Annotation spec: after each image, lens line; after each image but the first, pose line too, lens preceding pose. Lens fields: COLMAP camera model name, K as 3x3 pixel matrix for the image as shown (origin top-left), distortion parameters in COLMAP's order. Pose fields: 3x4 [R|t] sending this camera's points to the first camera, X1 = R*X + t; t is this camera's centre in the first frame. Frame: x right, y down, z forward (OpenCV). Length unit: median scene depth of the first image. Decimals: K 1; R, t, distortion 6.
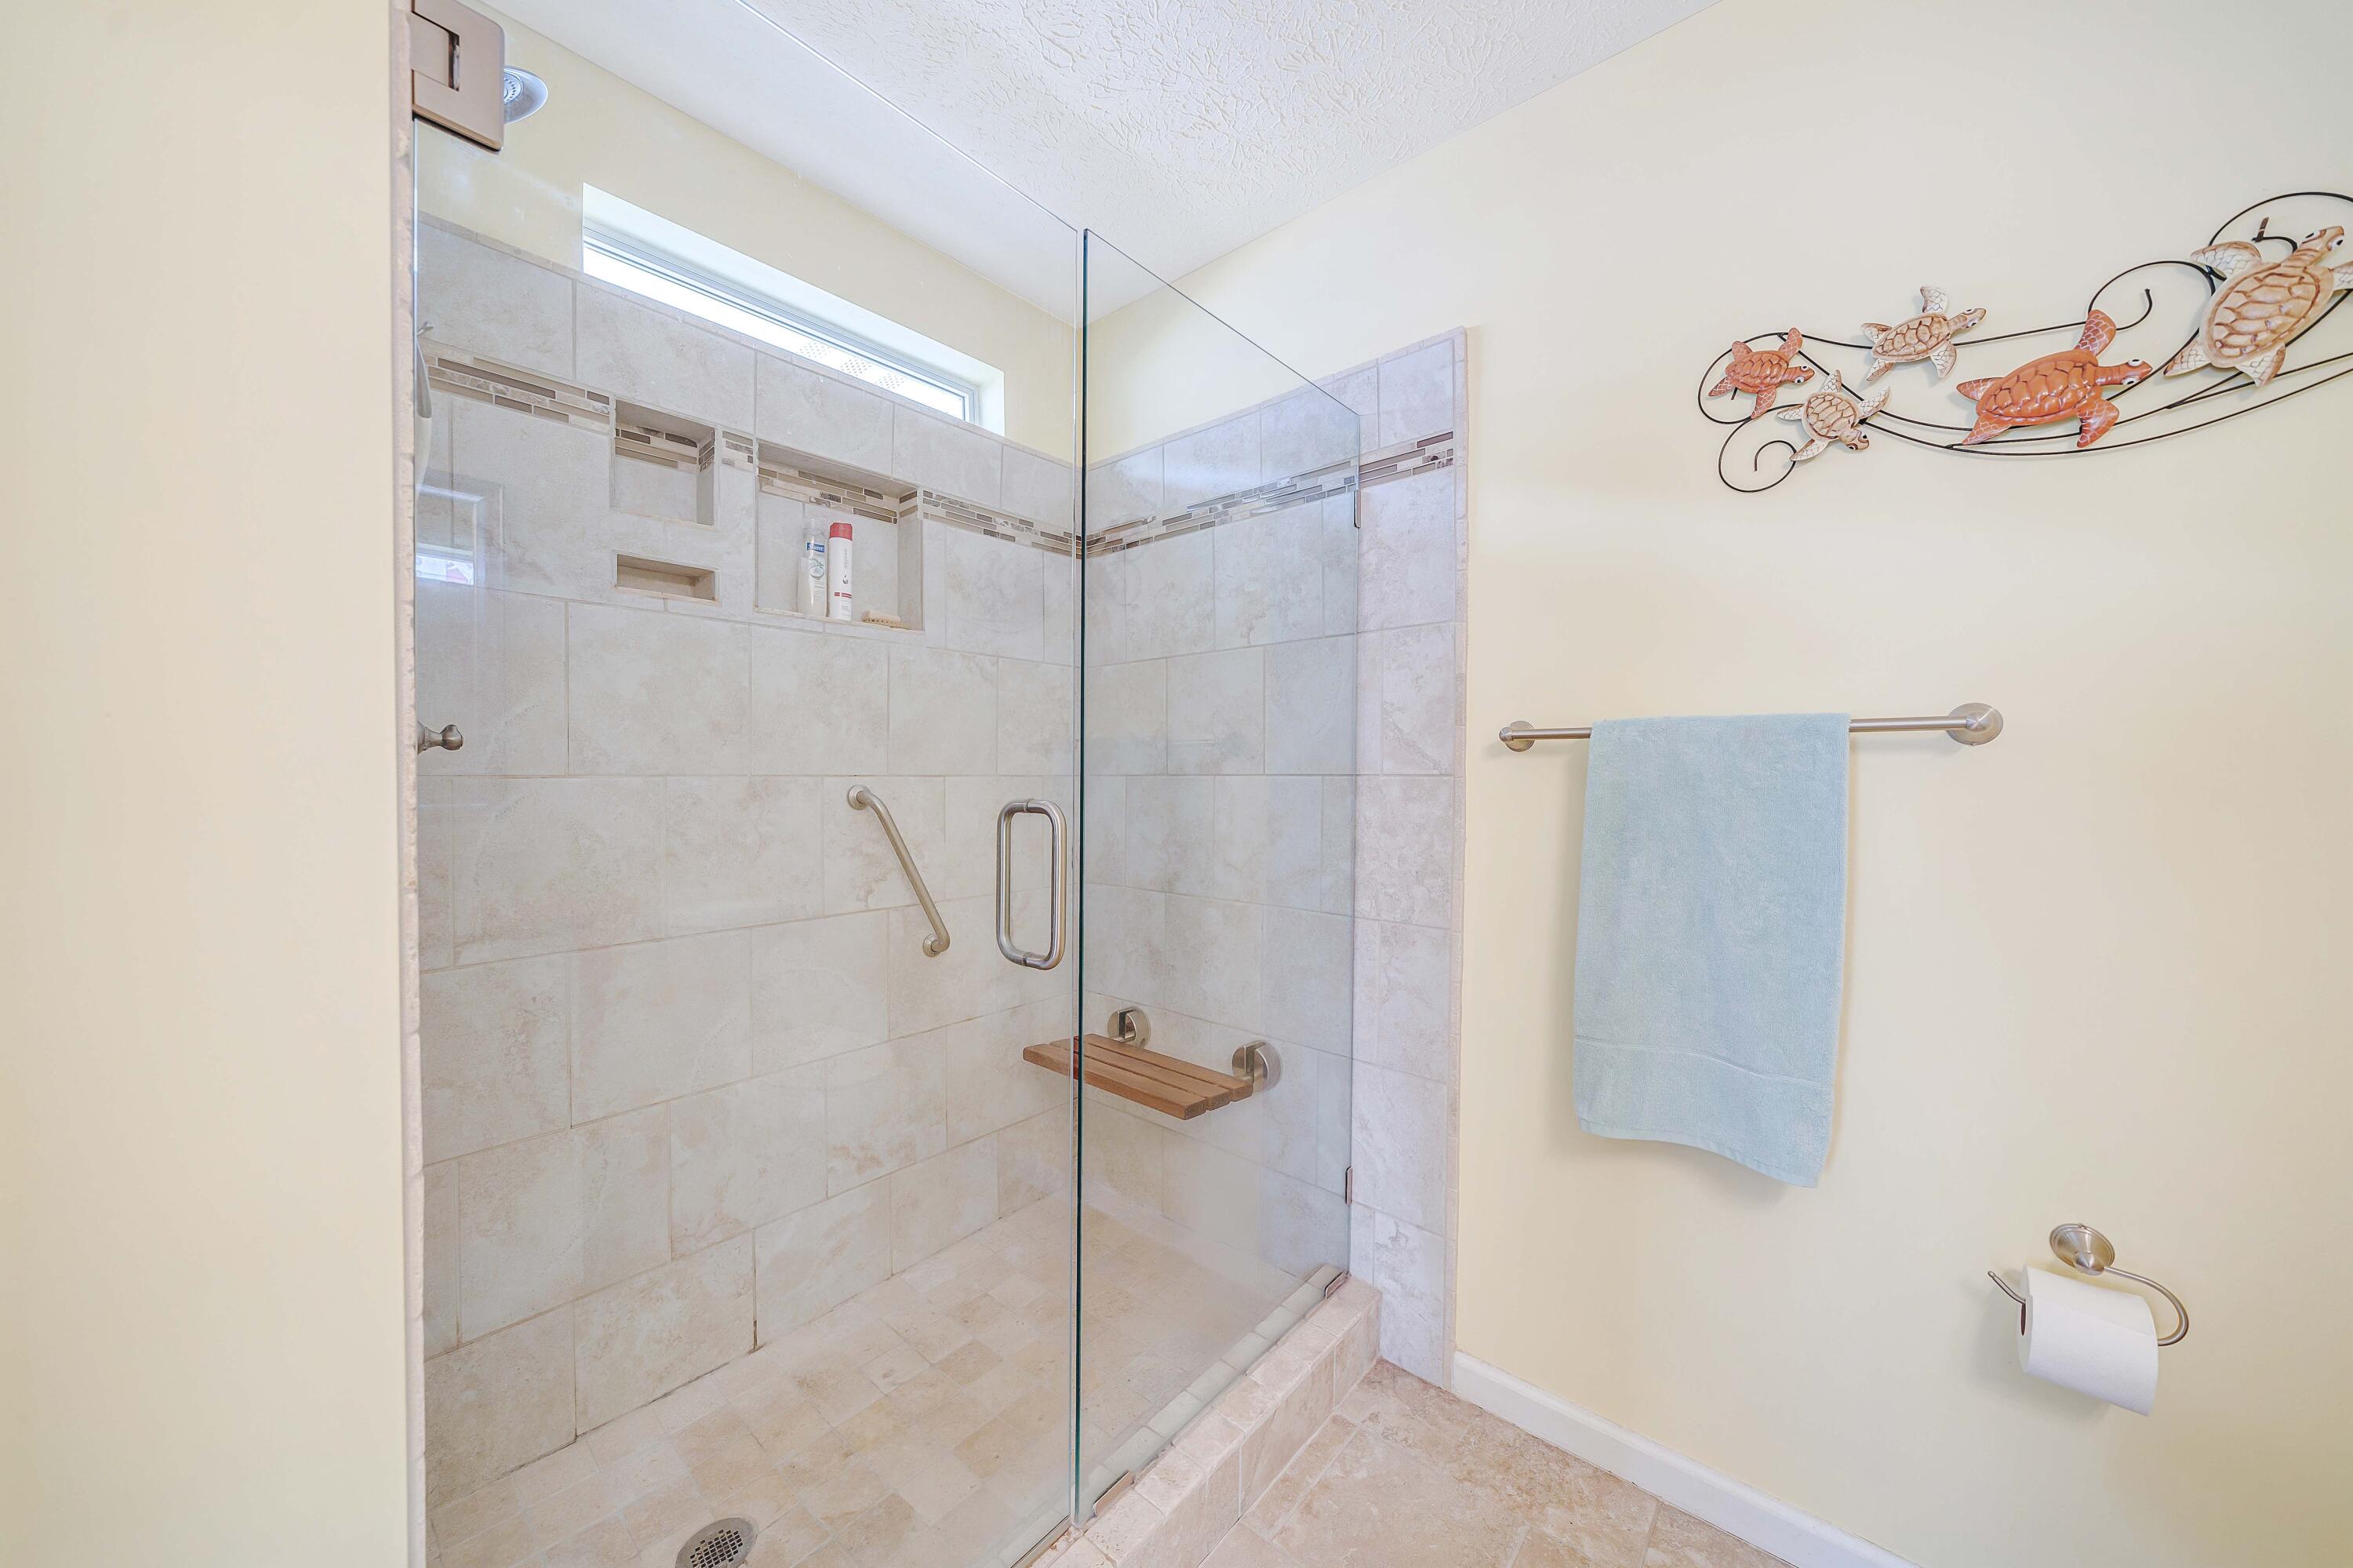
lens RADIAL K [[822.9, 0, 1164.4], [0, 822.9, 787.7], [0, 0, 1]] dist [-0.004610, 0.000466]
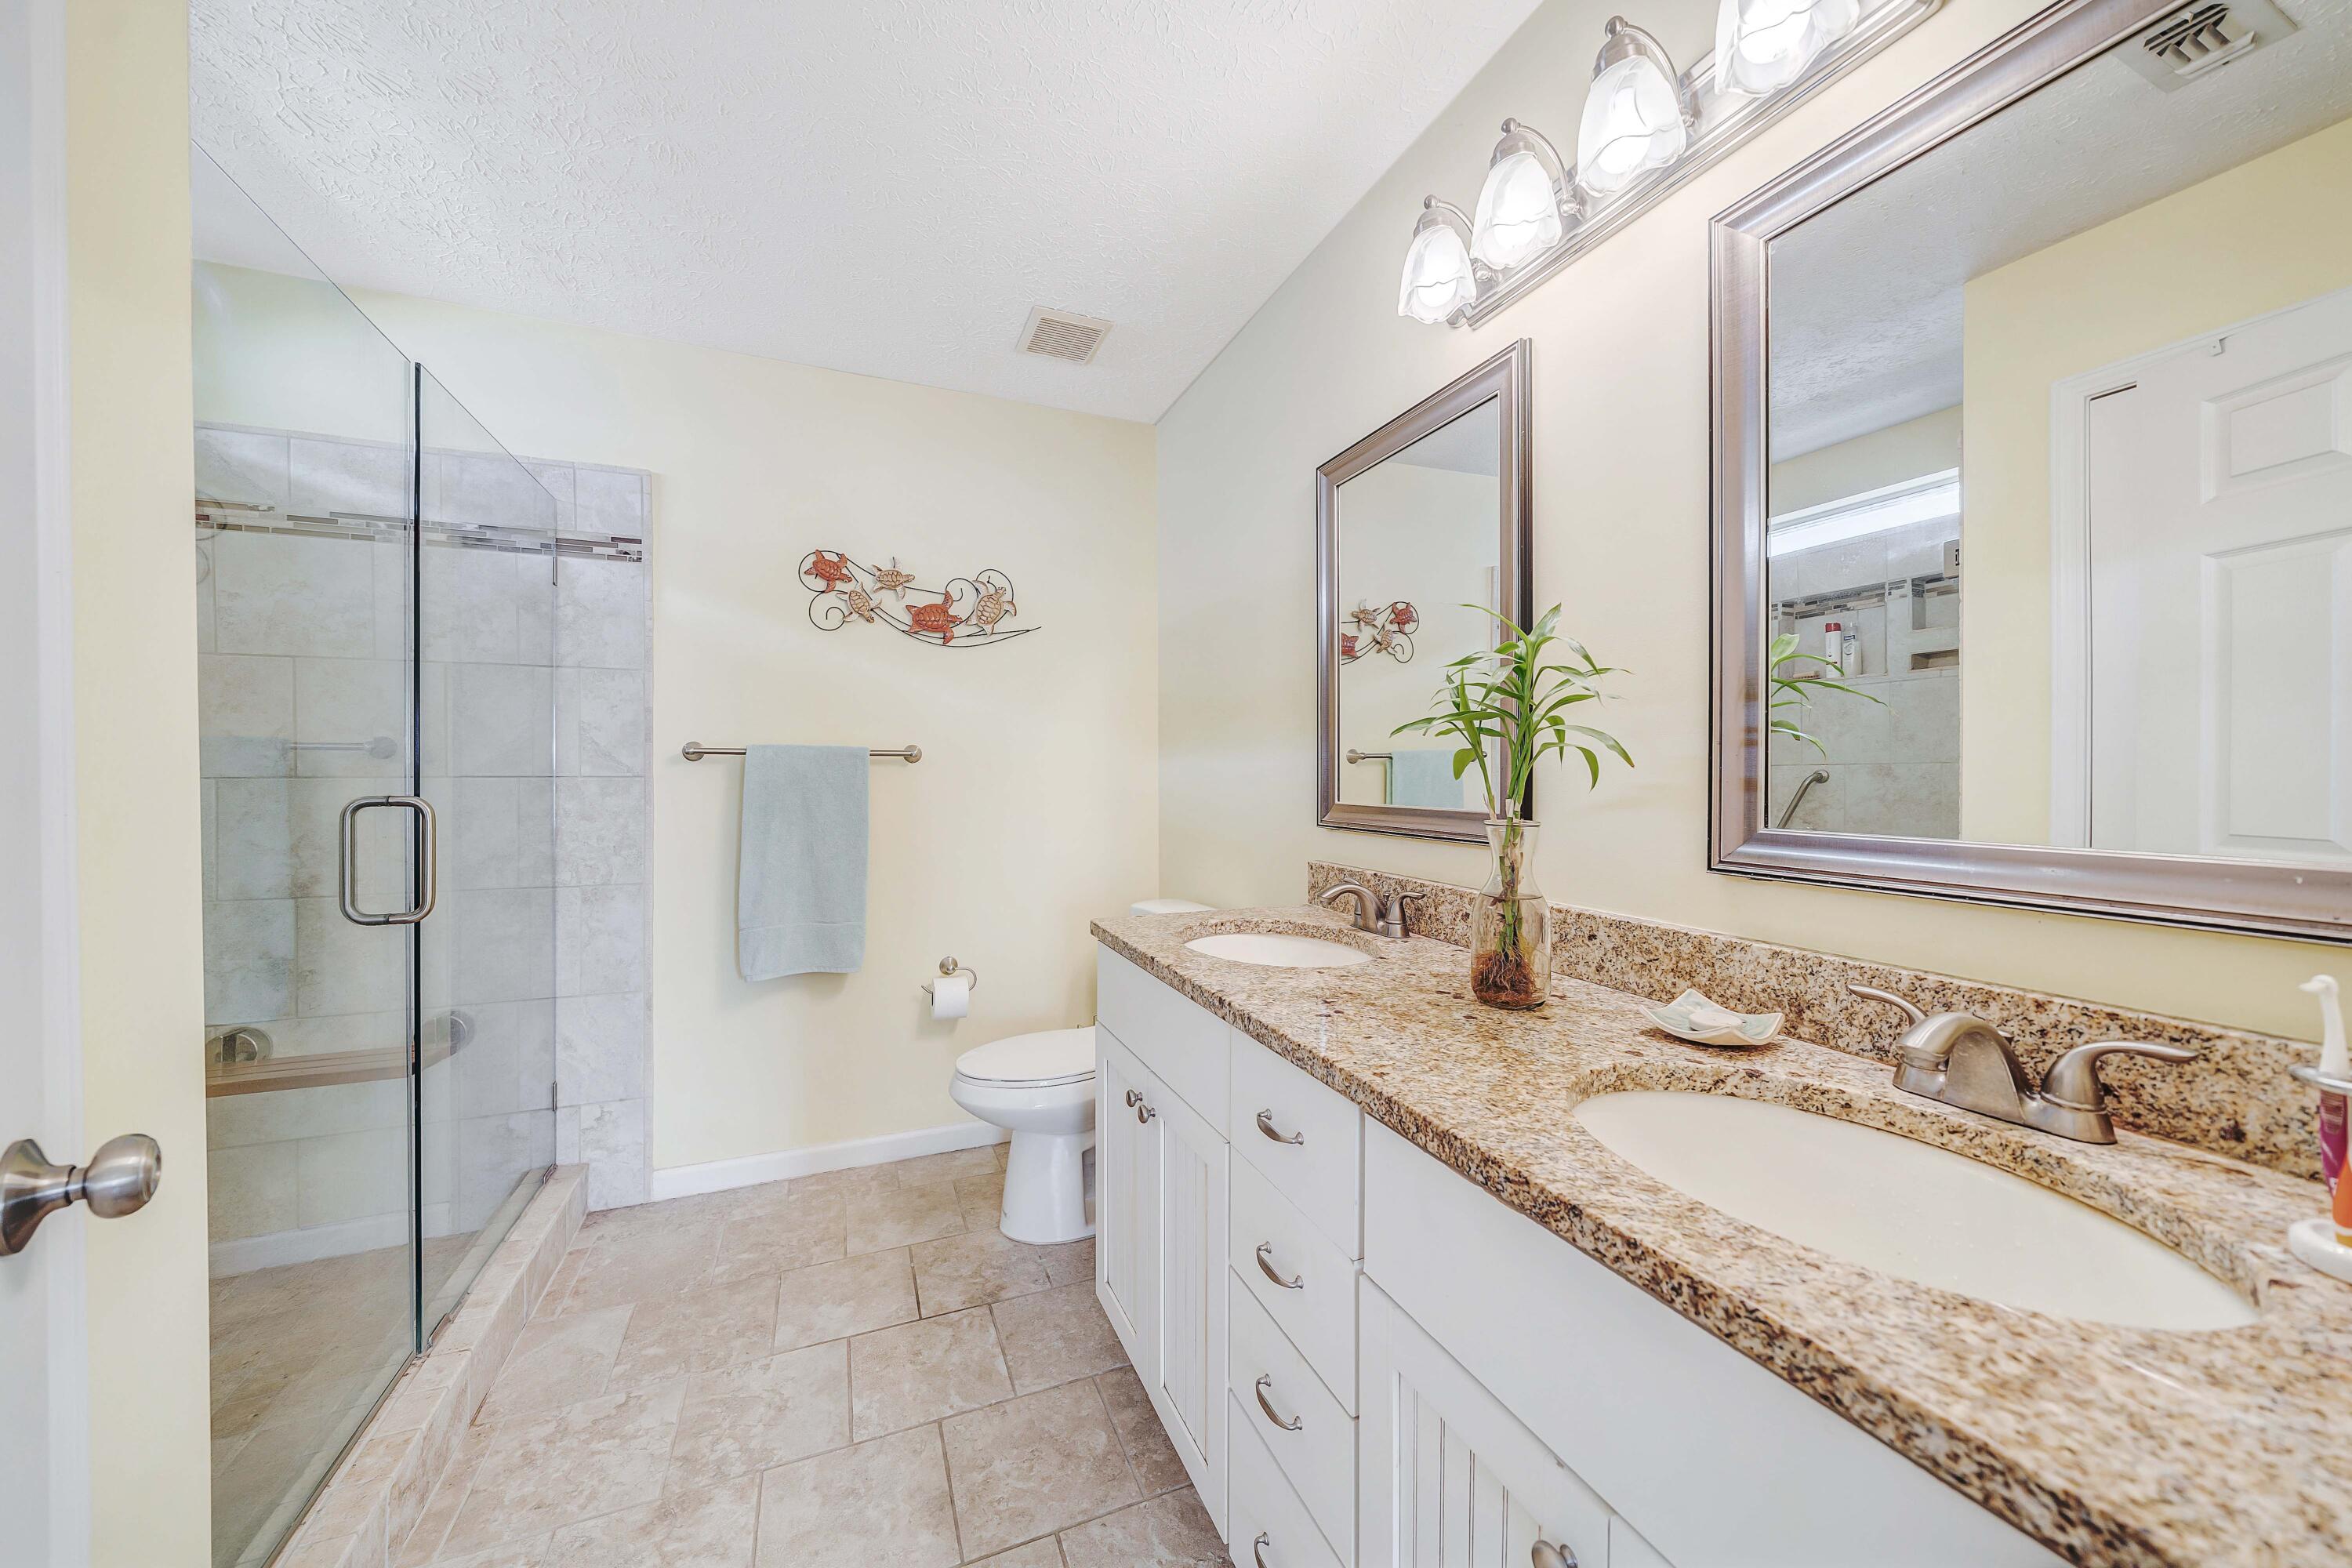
lens RADIAL K [[822.5, 0, 1170.9], [0, 822.5, 779.8], [0, 0, 1]] dist [-0.004610, 0.000466]
pose [[0.443981, -0.005328, 0.896021, -0.530677], [0.014054, 0.999901, -0.001018, 0.004682], [-0.895926, 0.013044, 0.444011, -0.470619]]
